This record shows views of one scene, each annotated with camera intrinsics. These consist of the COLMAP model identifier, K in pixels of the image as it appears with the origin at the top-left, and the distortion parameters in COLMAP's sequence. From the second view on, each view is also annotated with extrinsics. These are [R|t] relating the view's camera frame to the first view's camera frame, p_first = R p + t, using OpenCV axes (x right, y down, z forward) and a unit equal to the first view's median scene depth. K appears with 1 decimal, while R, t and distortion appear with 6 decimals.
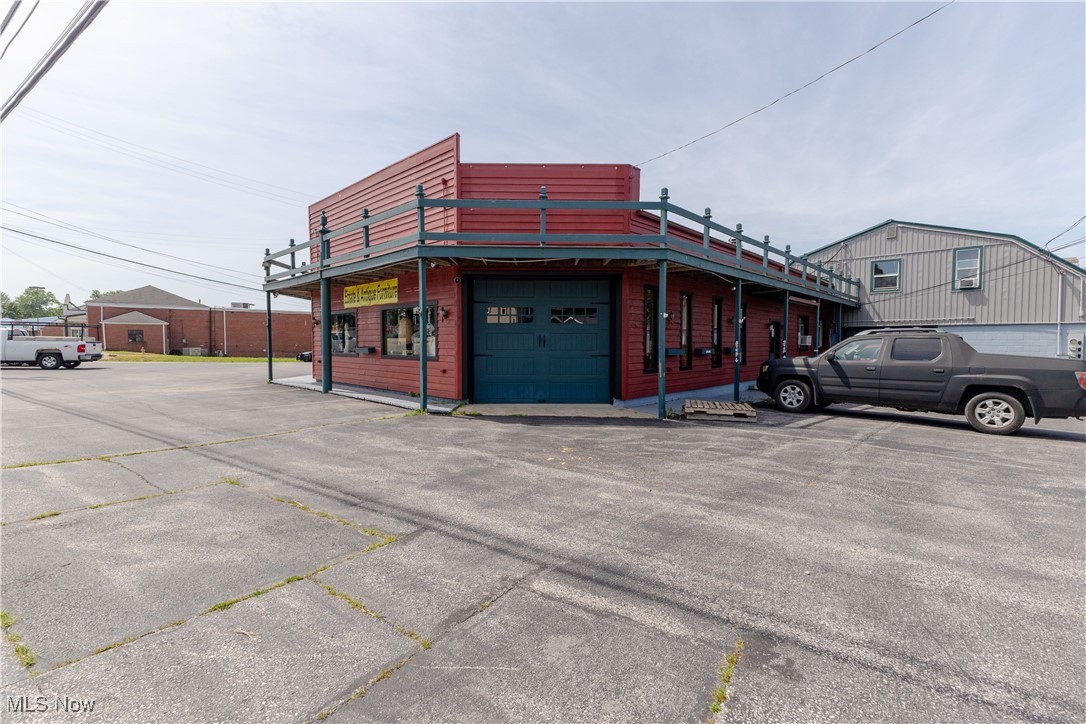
lens RADIAL K [[480.1, 0, 537.9], [0, 480.1, 367.3], [0, 0, 1]] dist [0.015326, -0.005255]
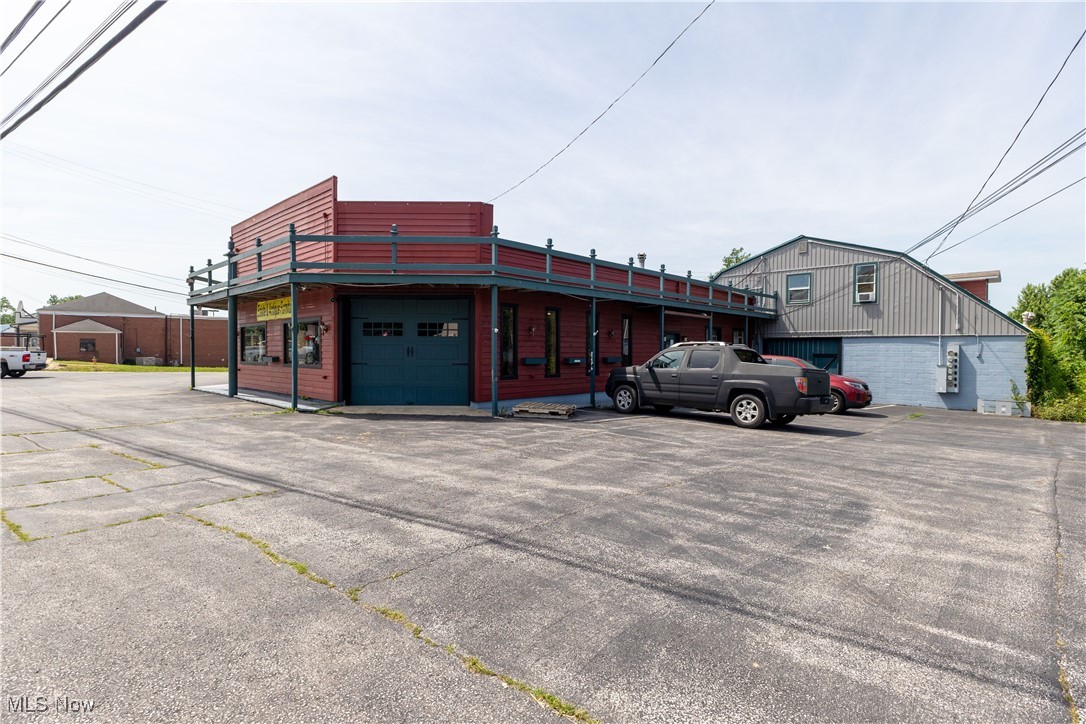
lens RADIAL K [[540.3, 0, 545.2], [0, 540.3, 368.4], [0, 0, 1]] dist [0.003875, -0.003200]
pose [[0.999996, 0.001627, -0.002105, 0.305769], [-0.001671, 0.999773, -0.021262, 0.011796], [0.002070, 0.021265, 0.999772, -0.273312]]
